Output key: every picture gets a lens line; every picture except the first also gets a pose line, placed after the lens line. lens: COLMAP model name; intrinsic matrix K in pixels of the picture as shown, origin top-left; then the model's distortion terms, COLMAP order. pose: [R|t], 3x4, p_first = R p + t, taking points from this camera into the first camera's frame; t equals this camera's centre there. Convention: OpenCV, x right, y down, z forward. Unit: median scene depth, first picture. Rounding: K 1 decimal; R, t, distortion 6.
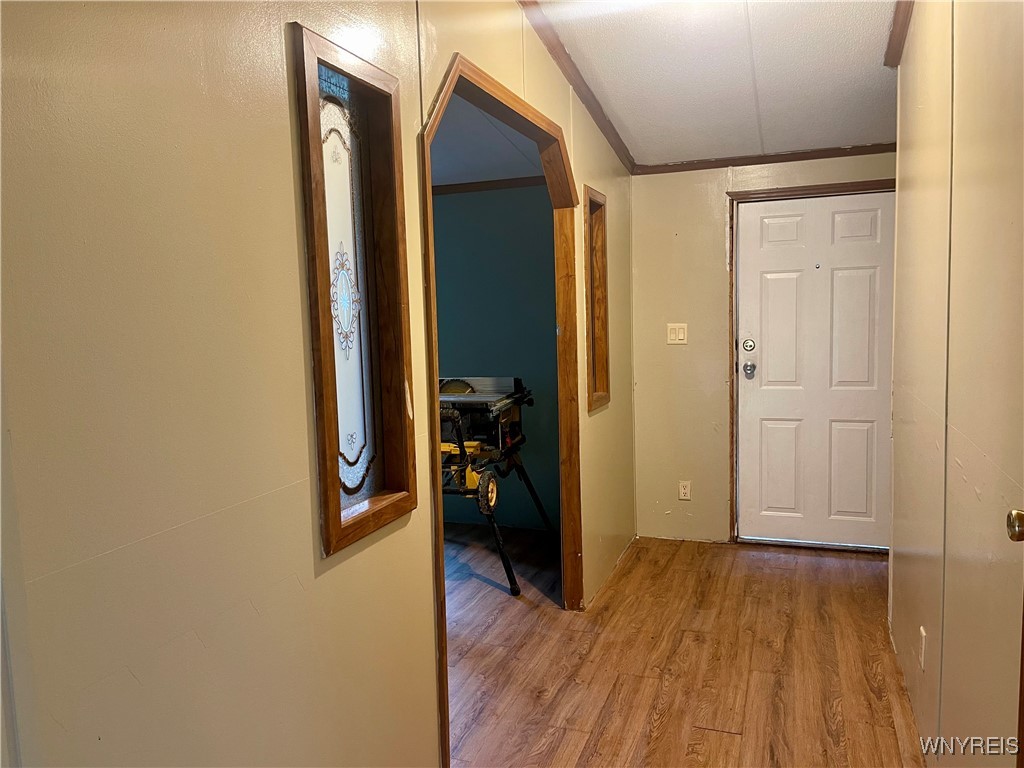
lens RADIAL K [[774.5, 0, 512.1], [0, 774.5, 384.0], [0, 0, 1]] dist [0.057340, -0.052090]
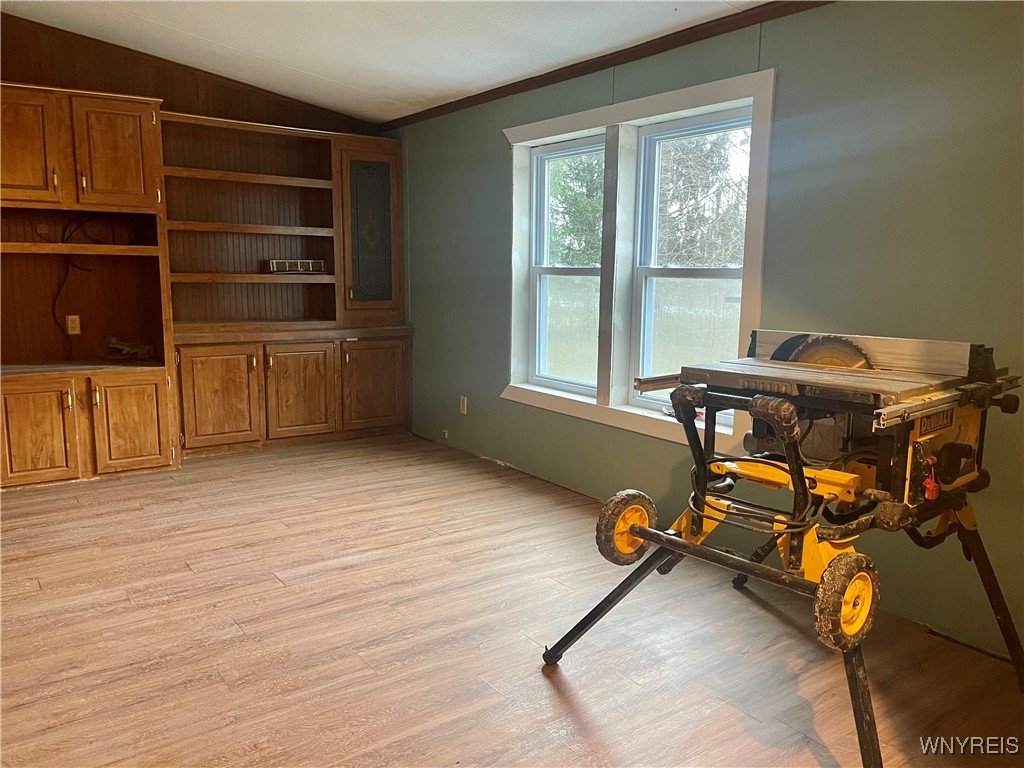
lens RADIAL K [[774.5, 0, 509.0], [0, 774.5, 400.1], [0, 0, 1]] dist [0.057340, -0.052090]
pose [[0.822065, 0.131609, -0.553975, 0.038872], [-0.090109, 0.990730, 0.101654, 0.001789], [0.562218, -0.033648, 0.826304, 0.503968]]
